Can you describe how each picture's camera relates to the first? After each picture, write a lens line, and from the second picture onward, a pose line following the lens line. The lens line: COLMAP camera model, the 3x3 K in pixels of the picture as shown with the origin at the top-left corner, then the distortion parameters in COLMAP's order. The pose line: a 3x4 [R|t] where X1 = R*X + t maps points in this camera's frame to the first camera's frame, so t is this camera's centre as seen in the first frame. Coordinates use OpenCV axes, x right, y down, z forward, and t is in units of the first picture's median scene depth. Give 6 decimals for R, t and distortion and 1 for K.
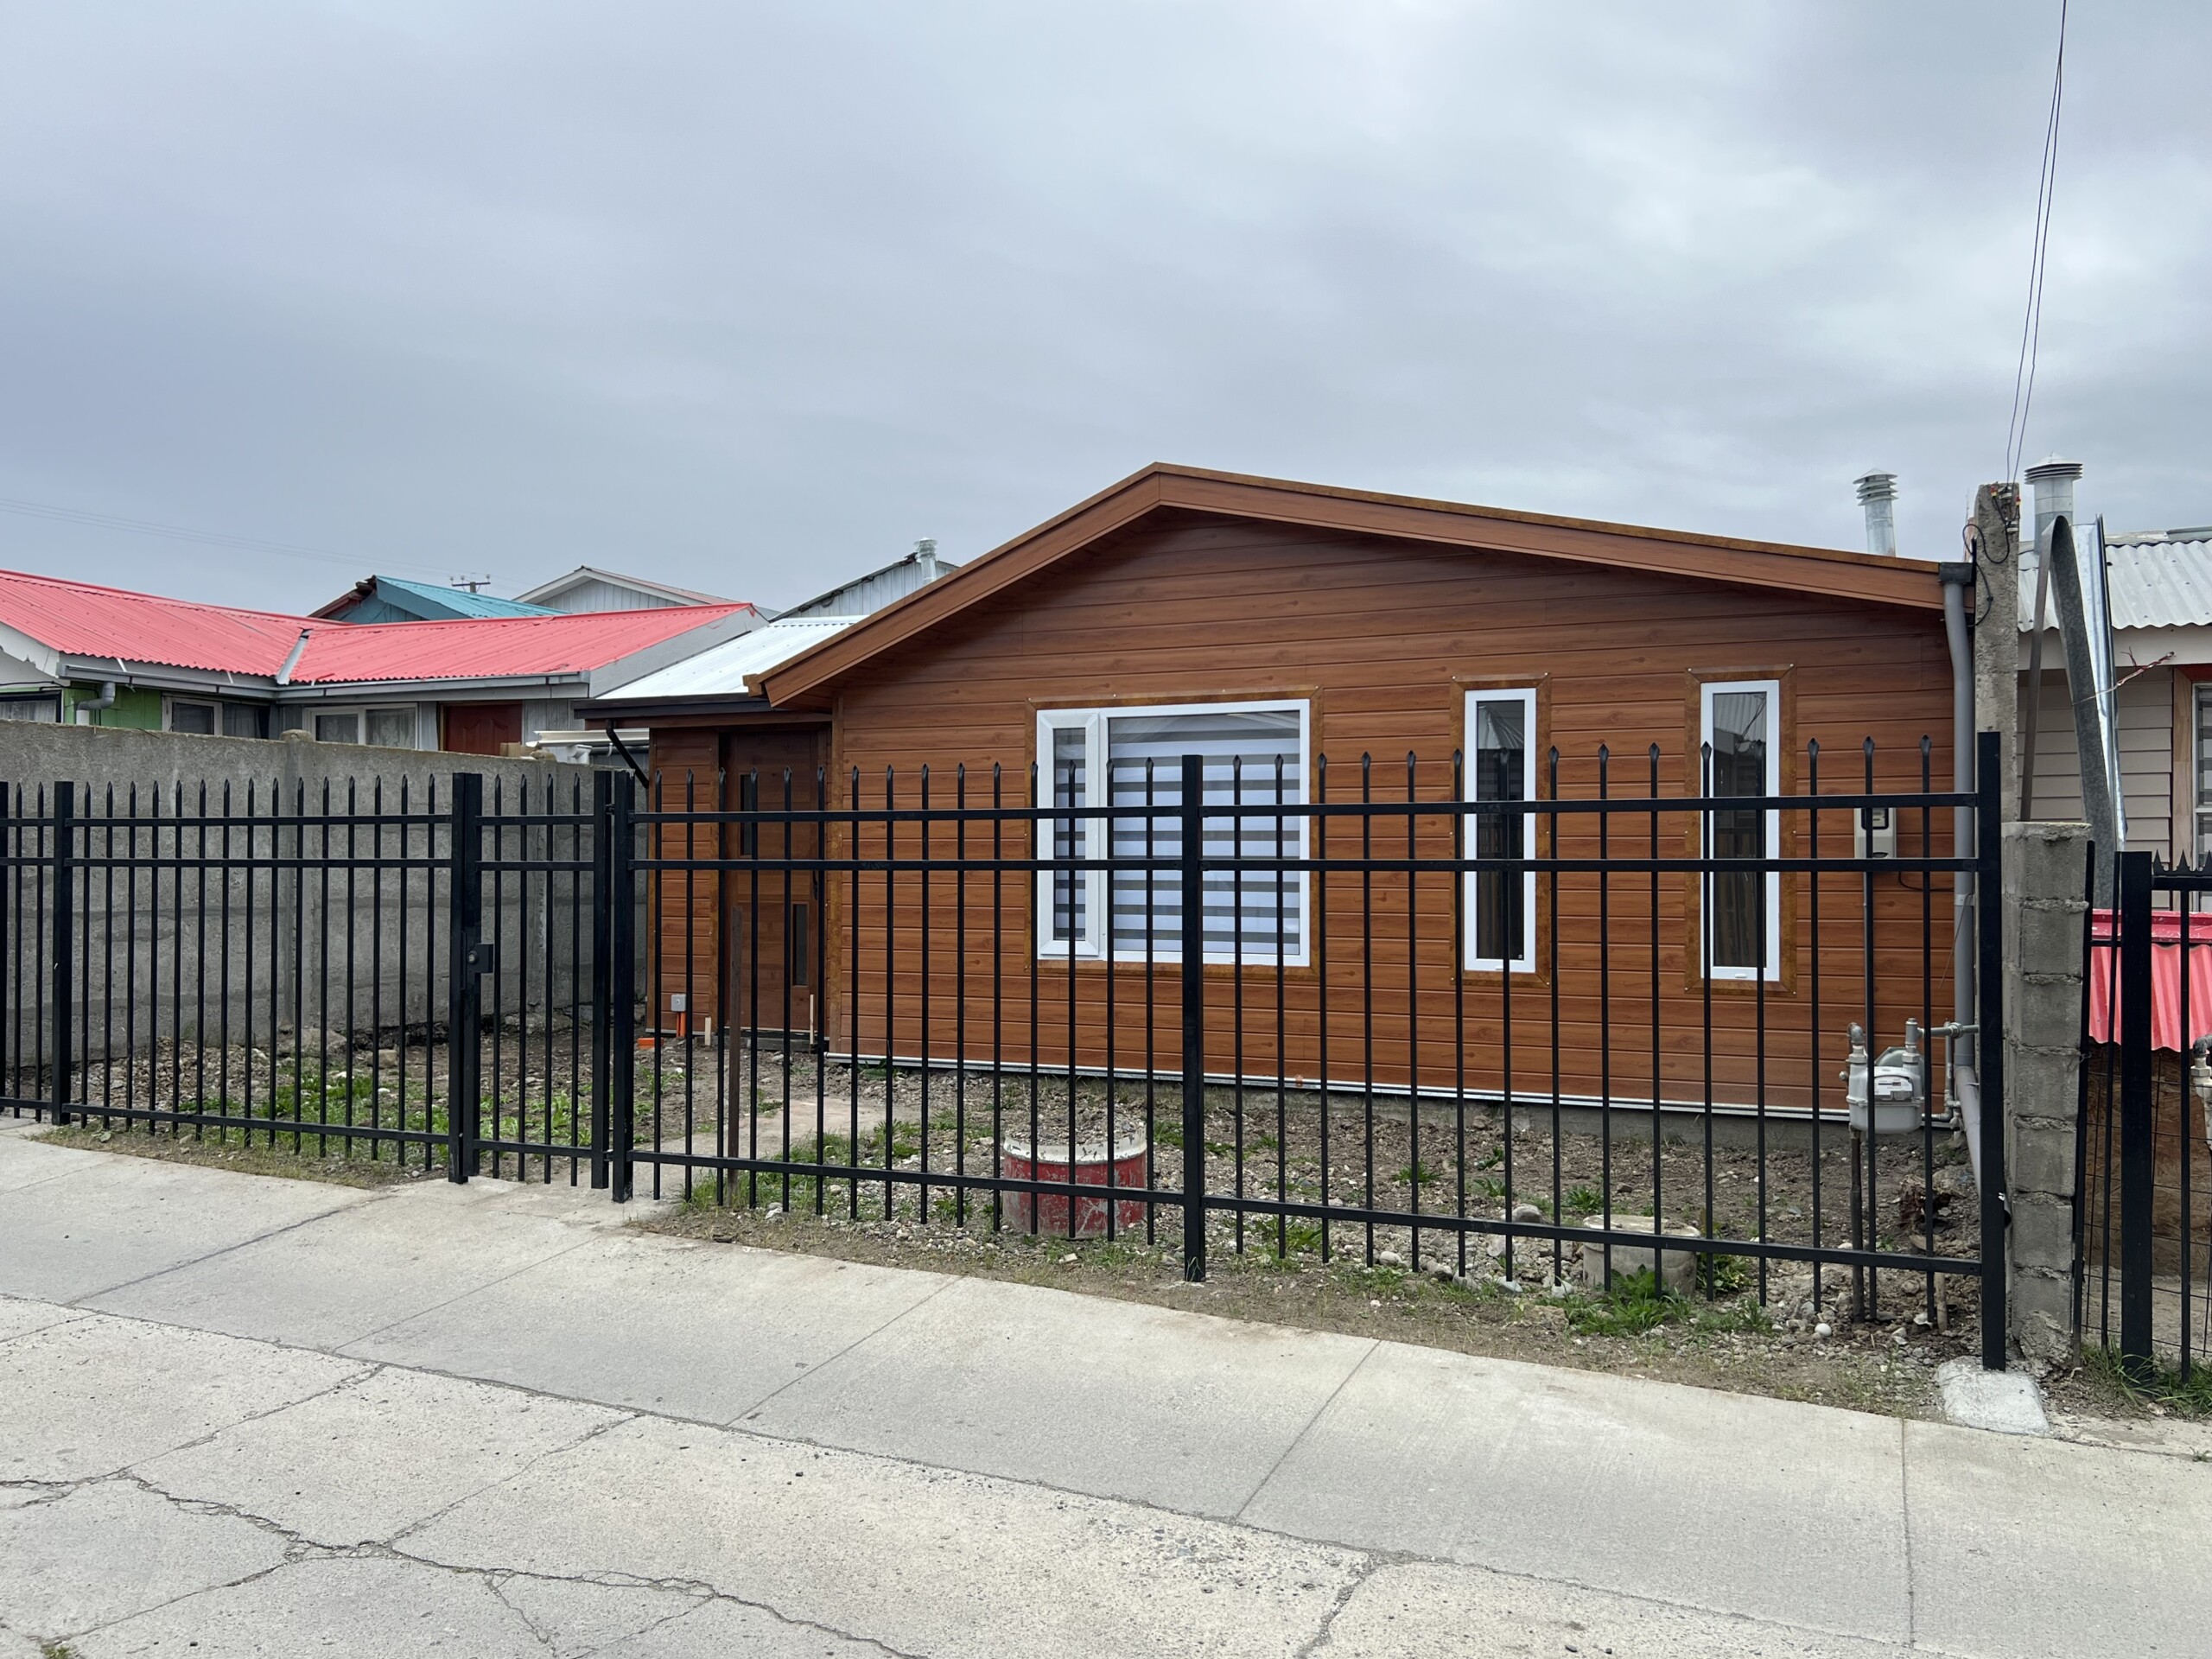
lens RADIAL K [[1741.4, 0, 1106.0], [0, 1741.4, 829.5], [0, 0, 1]] dist [0.031406, -0.003768]
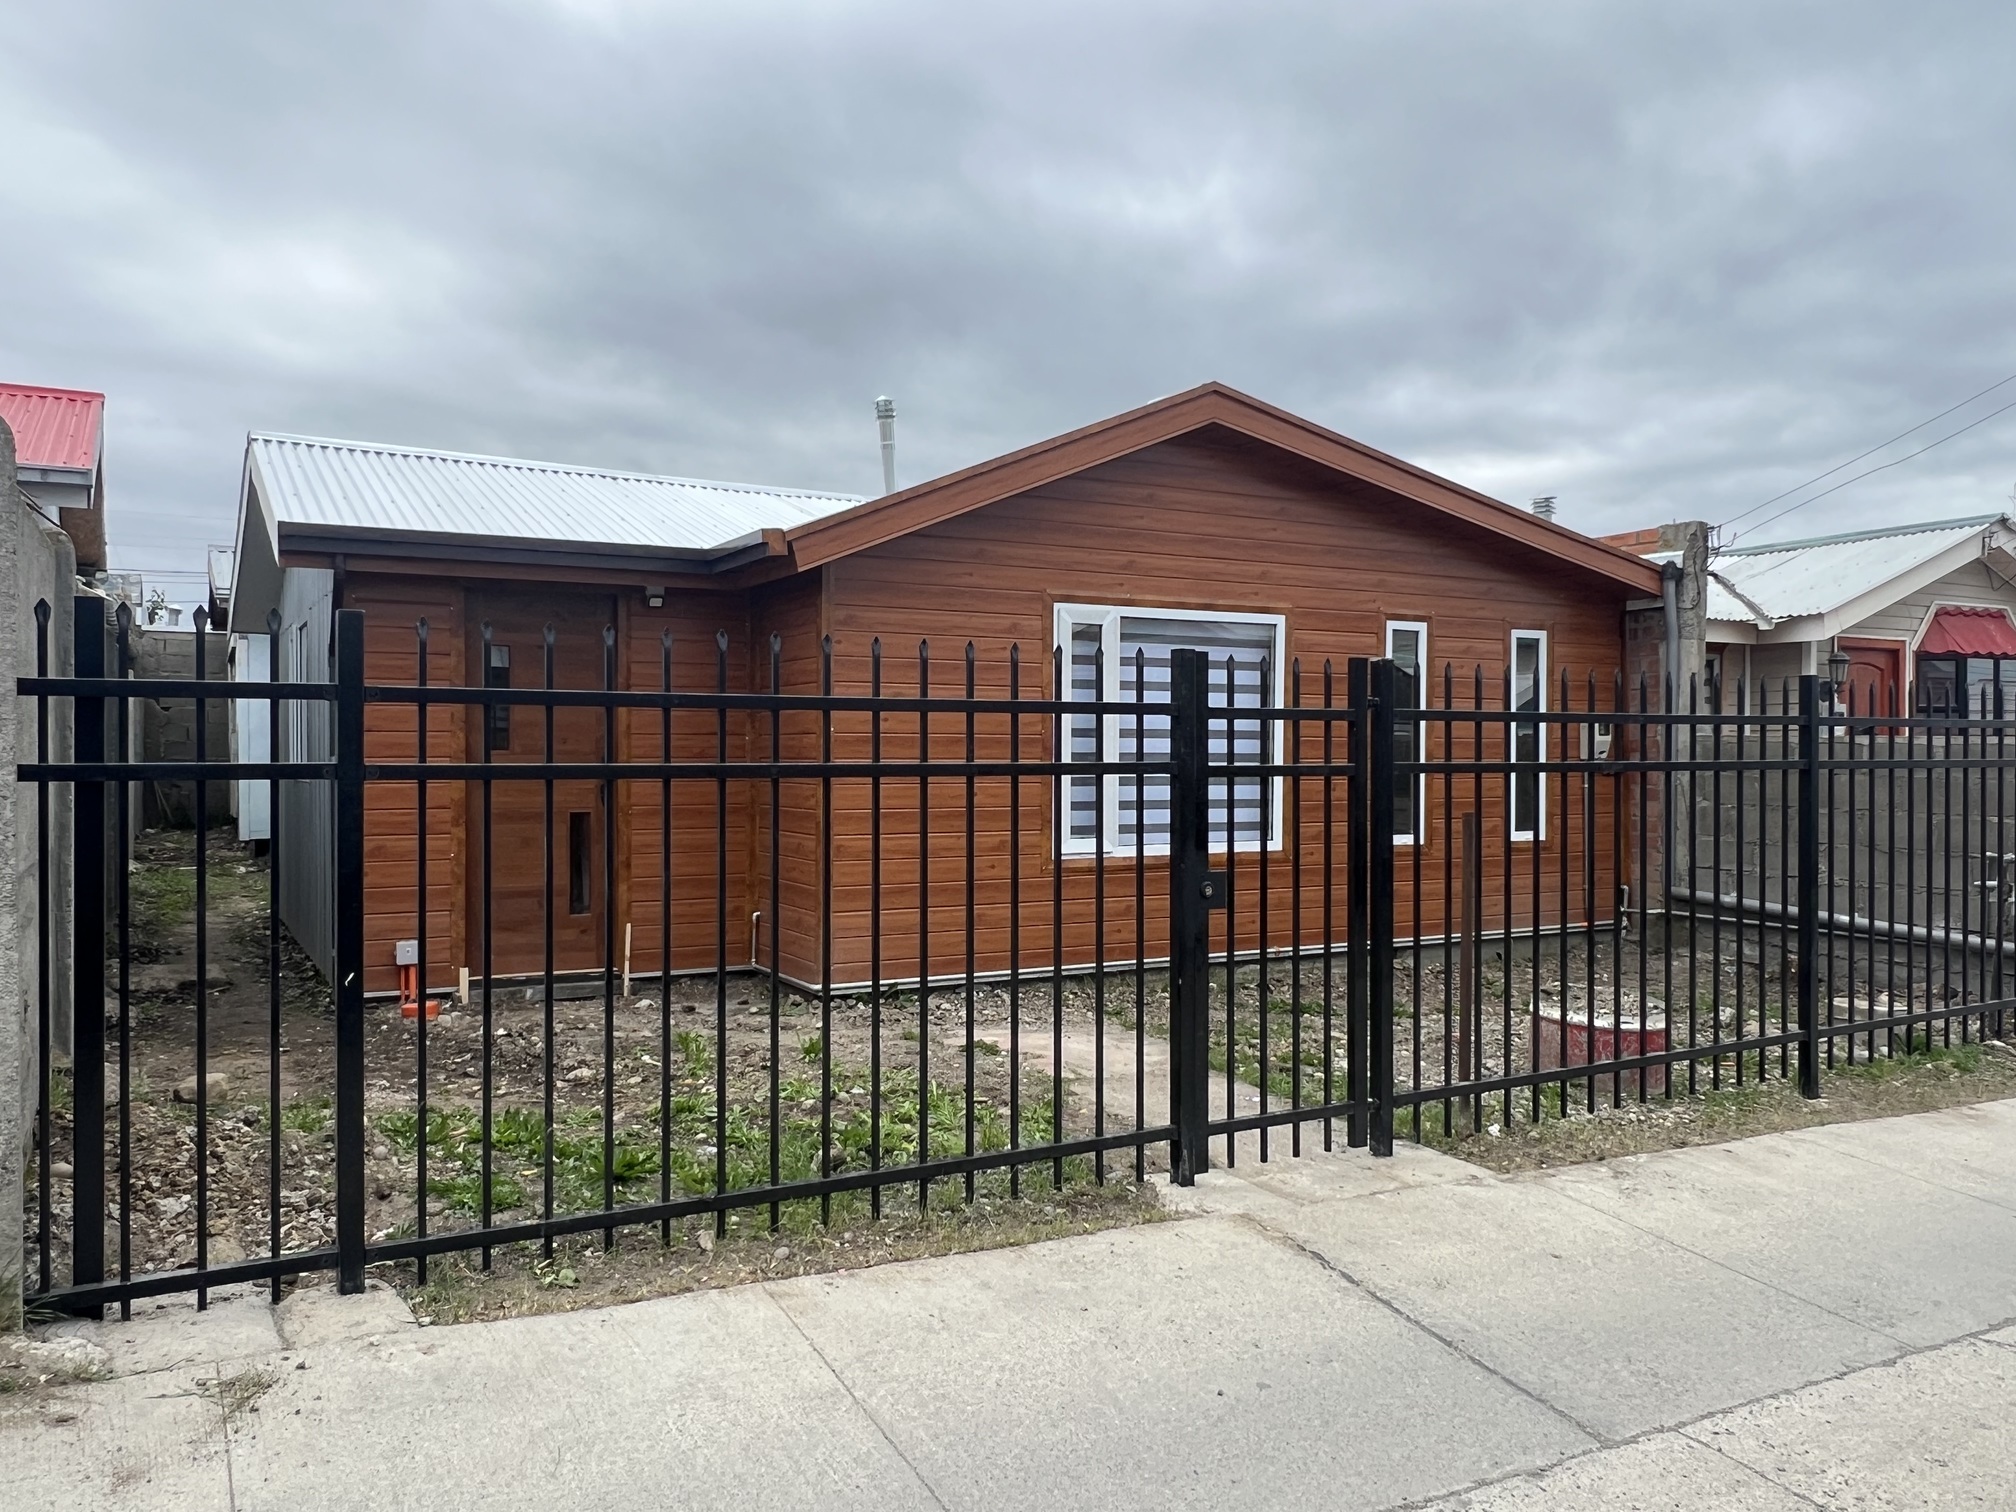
lens RADIAL K [[1512.8, 0, 1008.0], [0, 1512.8, 756.0], [0, 0, 1]] dist [0.009887, 0.009562]
pose [[0.588520, -0.002597, 0.808479, -0.764316], [-0.017286, 0.999726, 0.015795, 0.004097], [-0.808298, -0.023271, 0.588313, 0.545473]]
